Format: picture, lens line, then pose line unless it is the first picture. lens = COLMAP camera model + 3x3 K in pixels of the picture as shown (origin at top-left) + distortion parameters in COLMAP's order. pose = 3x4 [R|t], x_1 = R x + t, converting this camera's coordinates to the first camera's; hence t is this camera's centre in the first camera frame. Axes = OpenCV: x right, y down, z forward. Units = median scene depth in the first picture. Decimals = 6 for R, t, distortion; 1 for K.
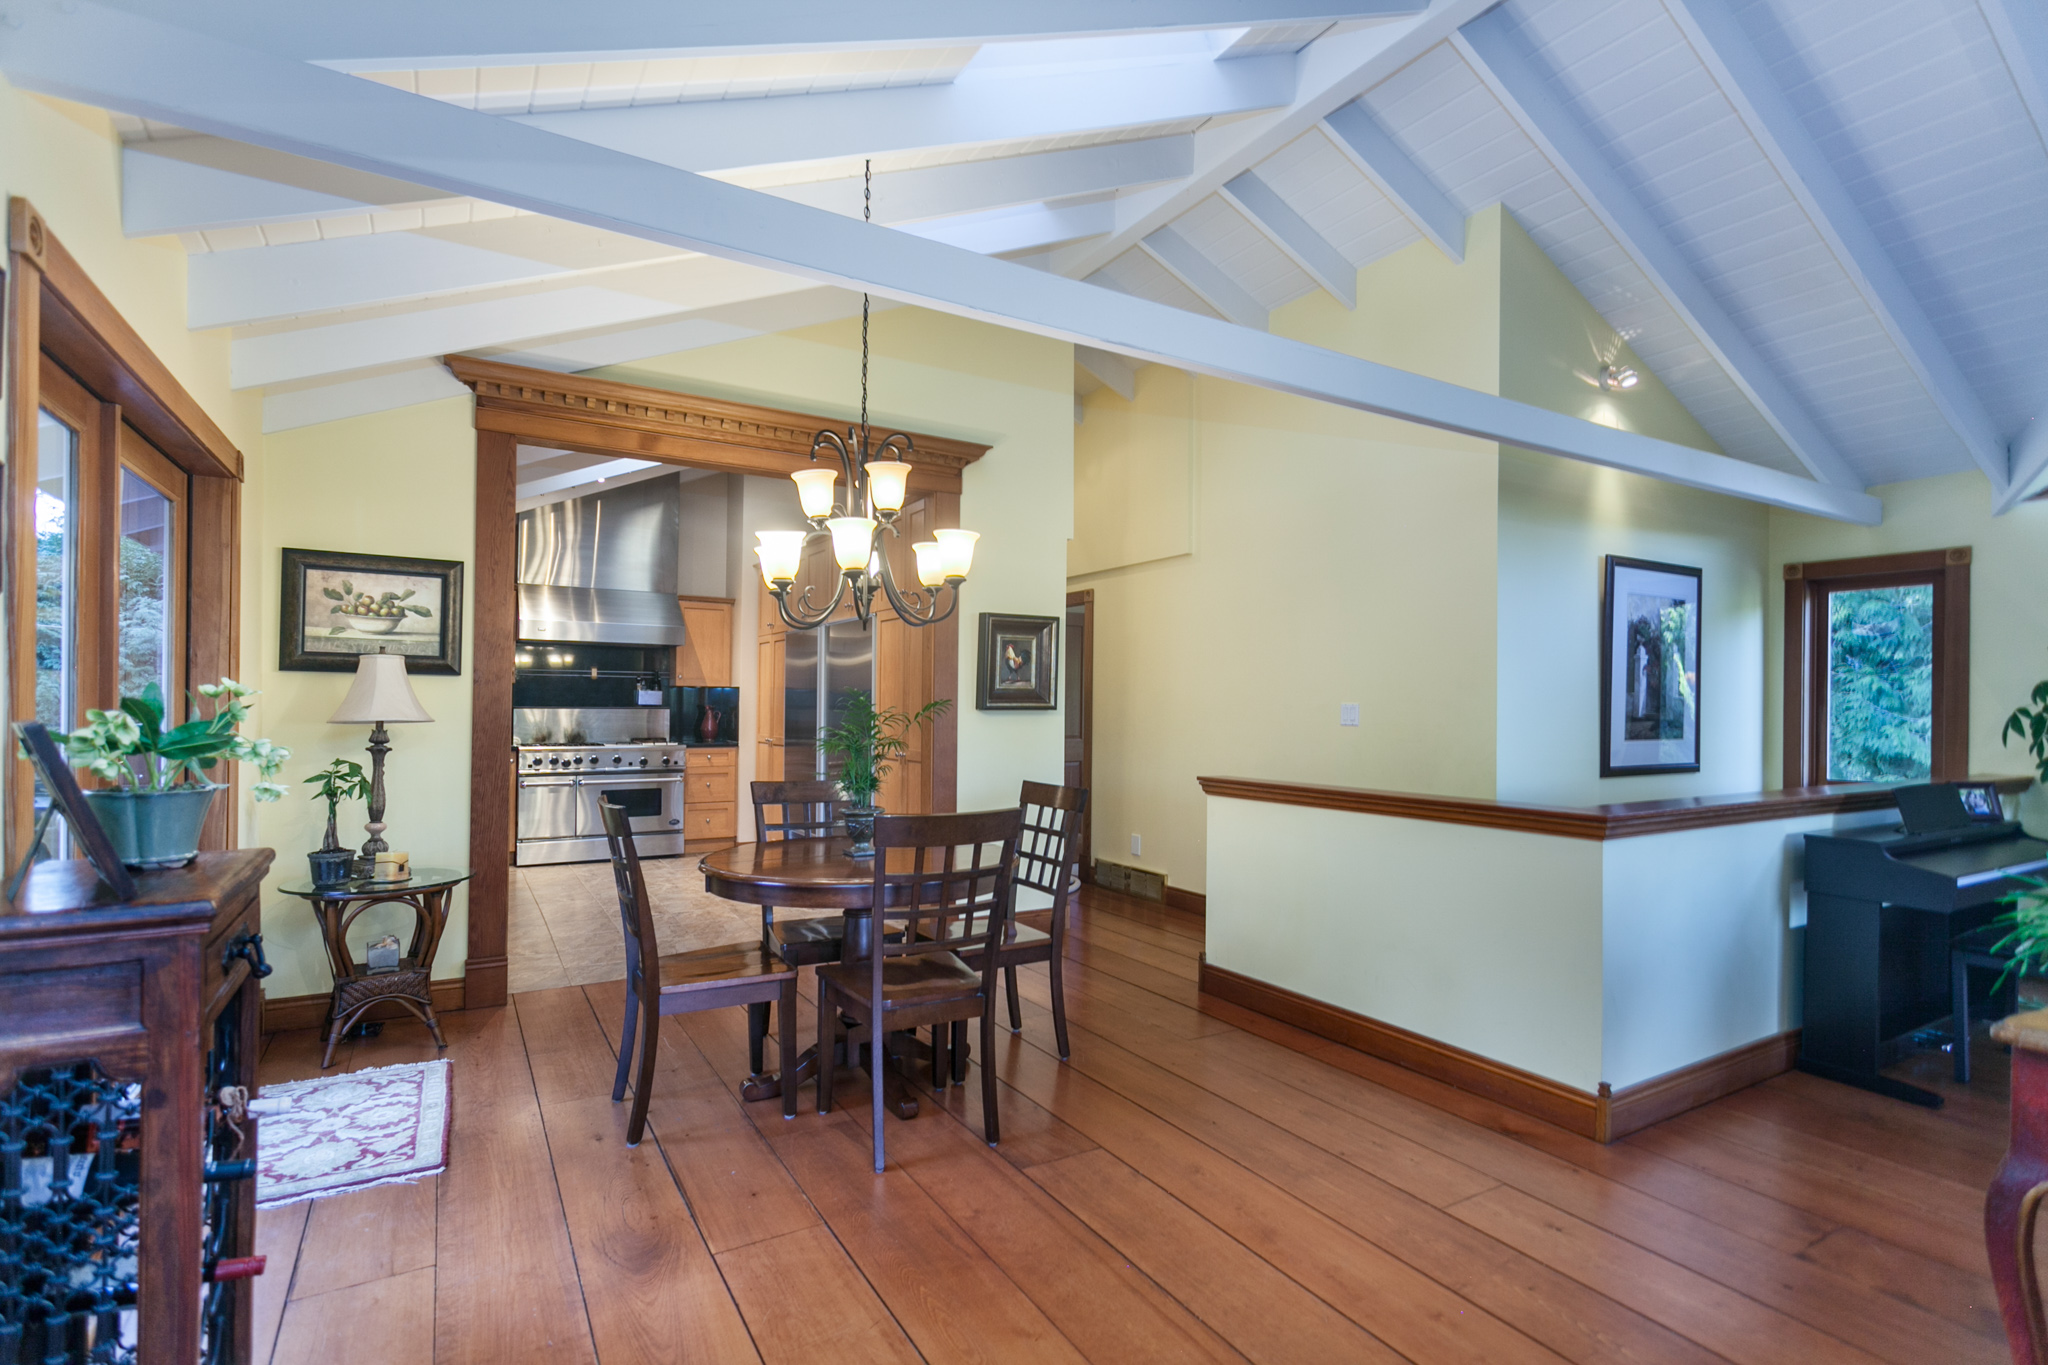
lens RADIAL K [[968.5, 0, 1019.7], [0, 968.5, 708.0], [0, 0, 1]] dist [0.009315, 0.000681]
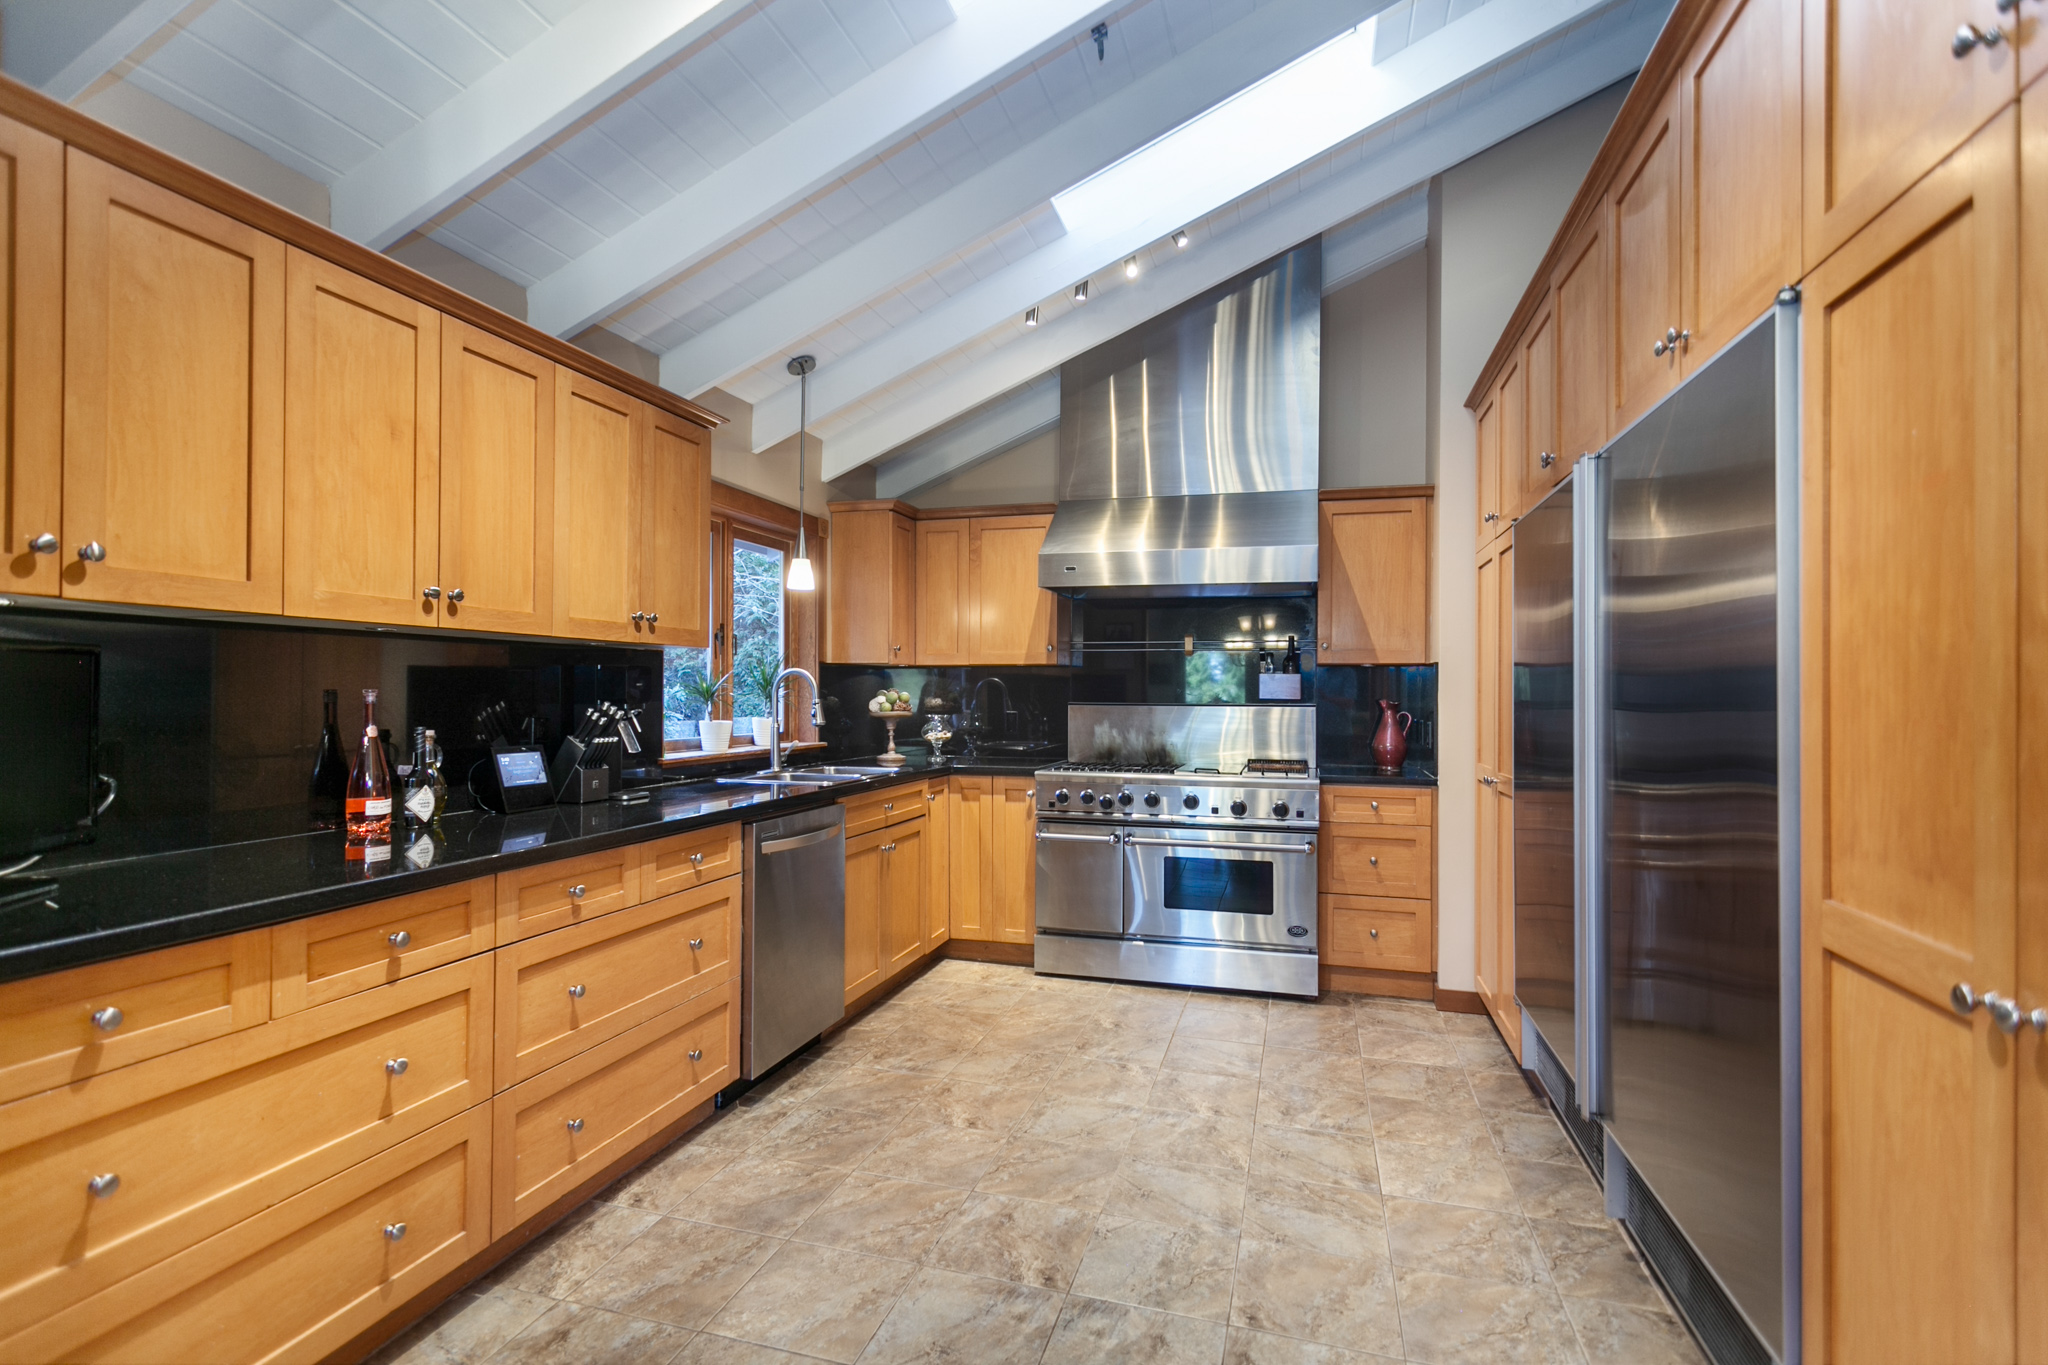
lens RADIAL K [[976.2, 0, 1017.3], [0, 976.2, 682.0], [0, 0, 1]] dist [0.003317, 0.001595]
pose [[0.676372, -0.007593, -0.736521, -0.074234], [-0.004363, 0.999888, -0.014315, -0.004577], [0.736547, 0.012896, 0.676263, 0.521509]]
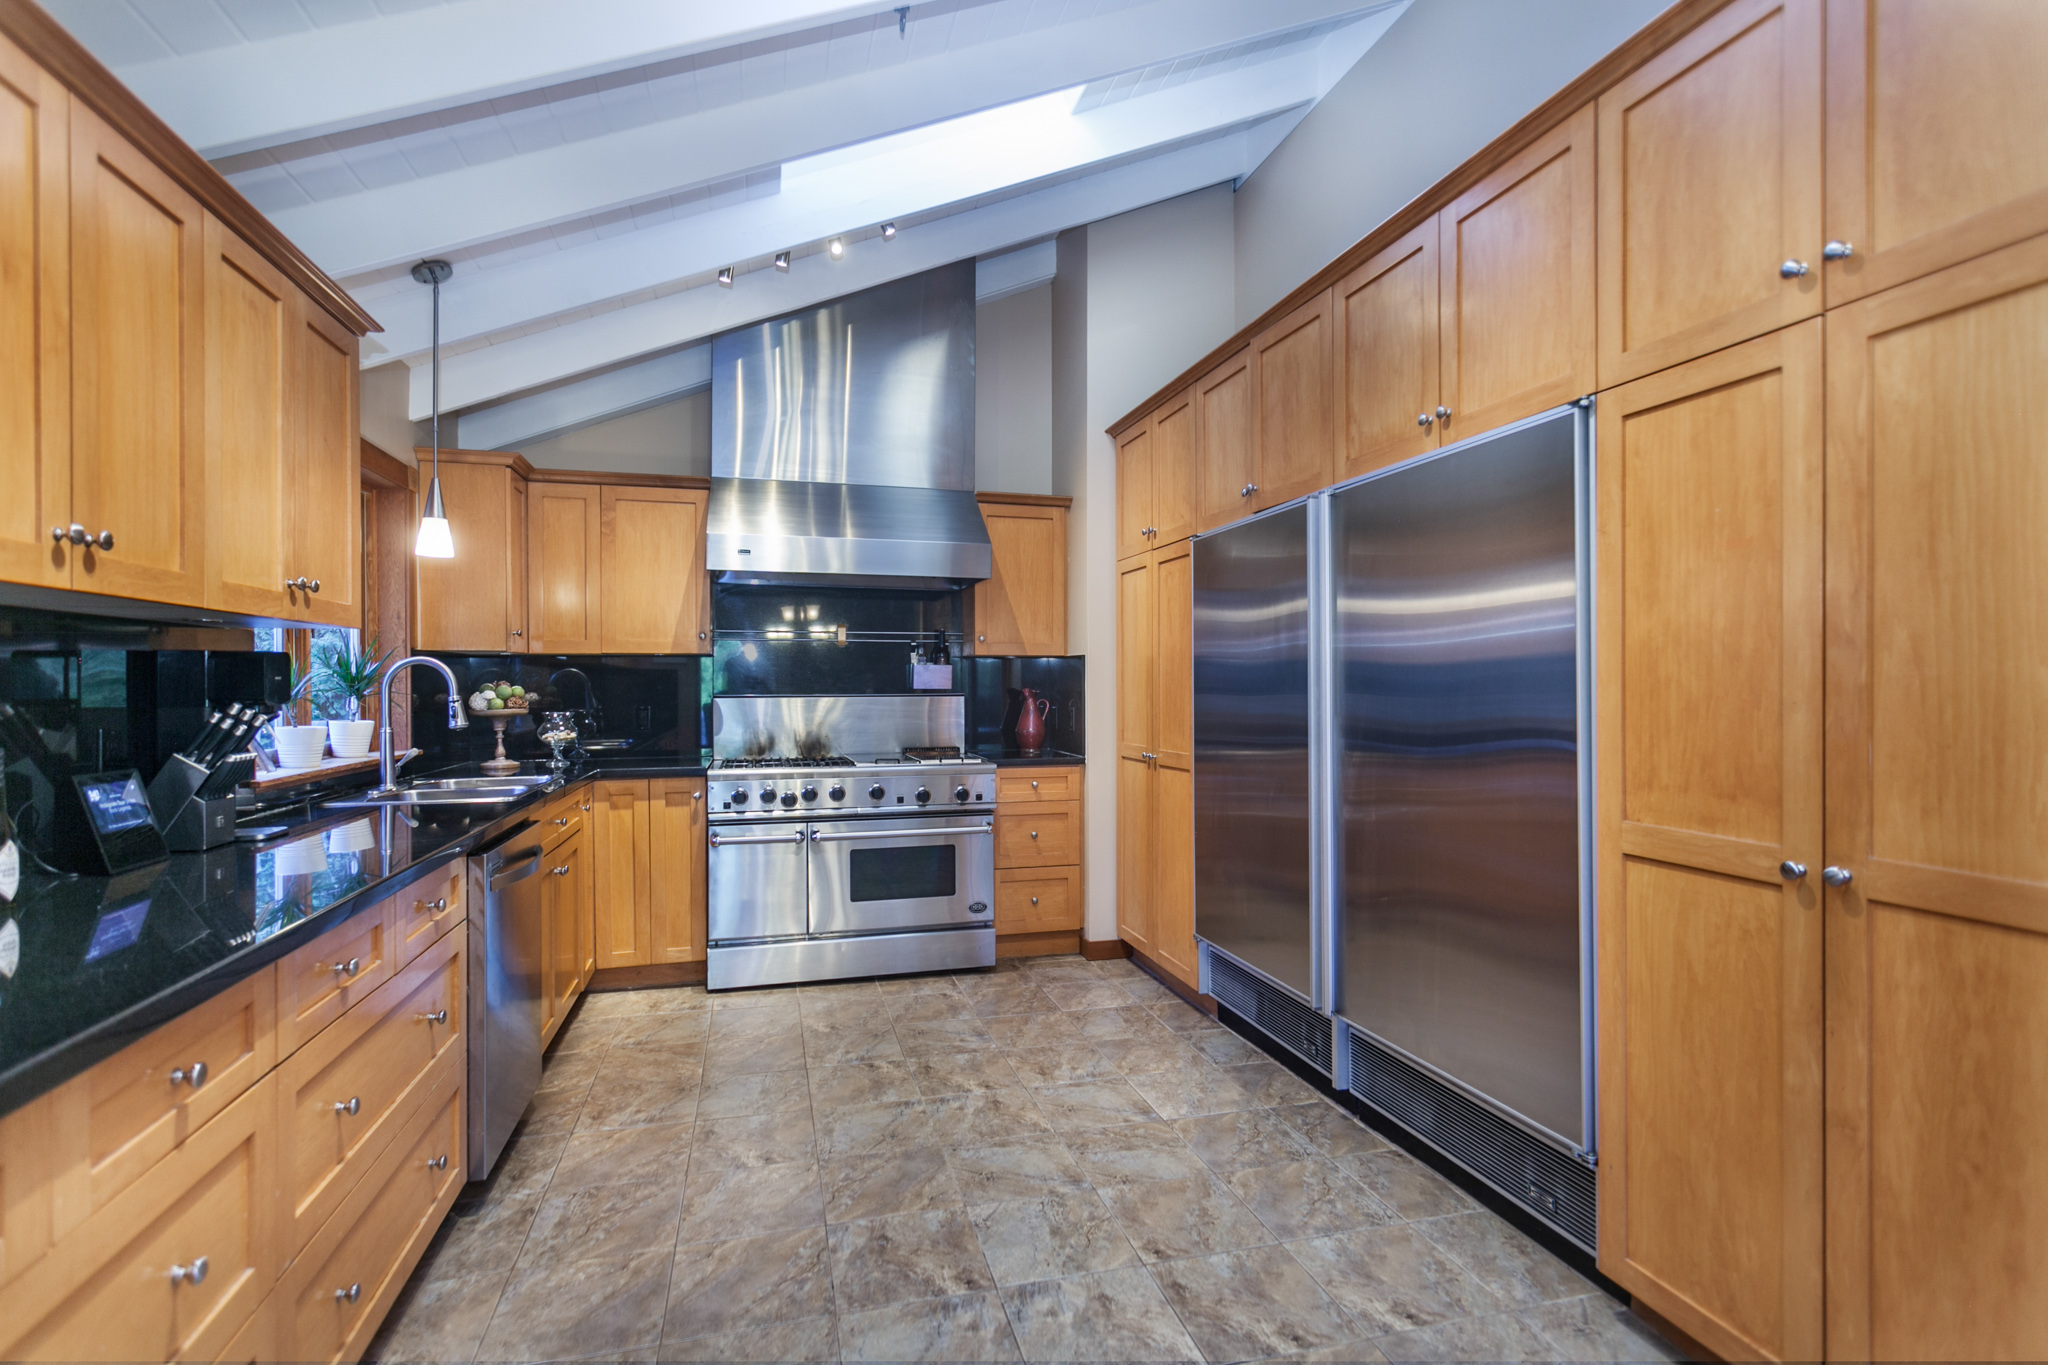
lens RADIAL K [[976.2, 0, 1017.3], [0, 976.2, 682.0], [0, 0, 1]] dist [0.003317, 0.001595]
pose [[0.963409, -0.006570, -0.267956, -0.180160], [0.005584, 0.999975, -0.004442, -0.004940], [0.267979, 0.002783, 0.963421, 0.462511]]
